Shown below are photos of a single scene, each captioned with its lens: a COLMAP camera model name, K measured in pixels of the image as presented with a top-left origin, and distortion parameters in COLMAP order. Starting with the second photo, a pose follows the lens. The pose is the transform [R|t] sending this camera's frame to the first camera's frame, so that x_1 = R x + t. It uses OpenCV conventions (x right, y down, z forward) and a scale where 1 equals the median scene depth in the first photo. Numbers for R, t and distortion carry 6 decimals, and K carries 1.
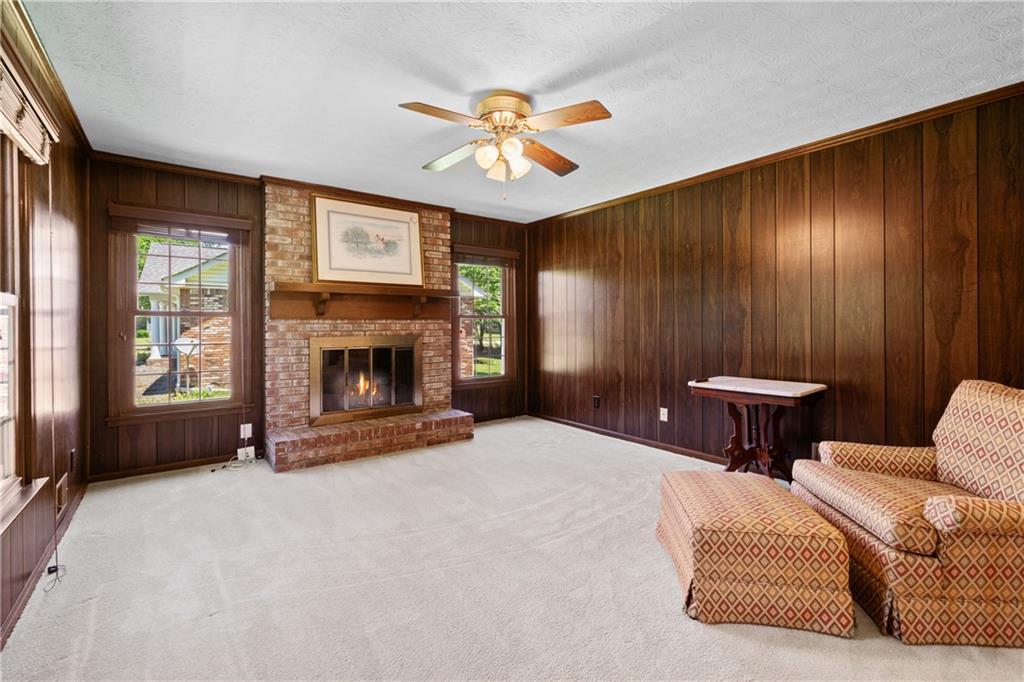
lens RADIAL K [[457.7, 0, 510.4], [0, 457.7, 327.4], [0, 0, 1]] dist [-0.003834, 0.001401]
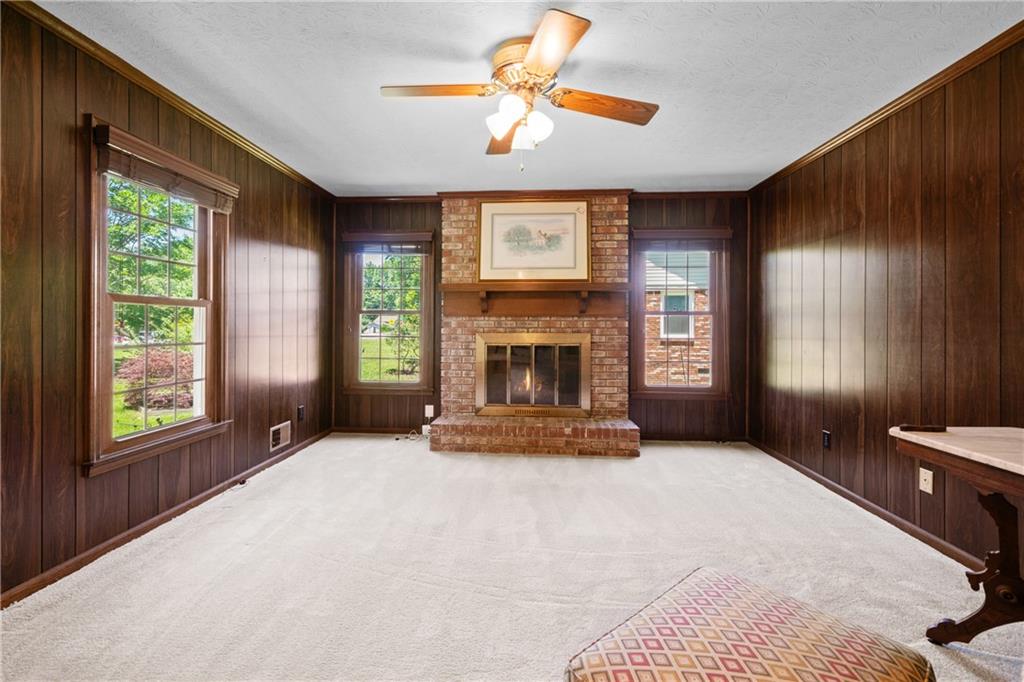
lens RADIAL K [[457.7, 0, 494.3], [0, 457.7, 323.2], [0, 0, 1]] dist [-0.003834, 0.001401]
pose [[0.748623, 0.007087, -0.662958, 0.304223], [-0.011070, 0.999937, -0.001811, -0.000058], [0.662904, 0.008695, 0.748654, 0.207649]]
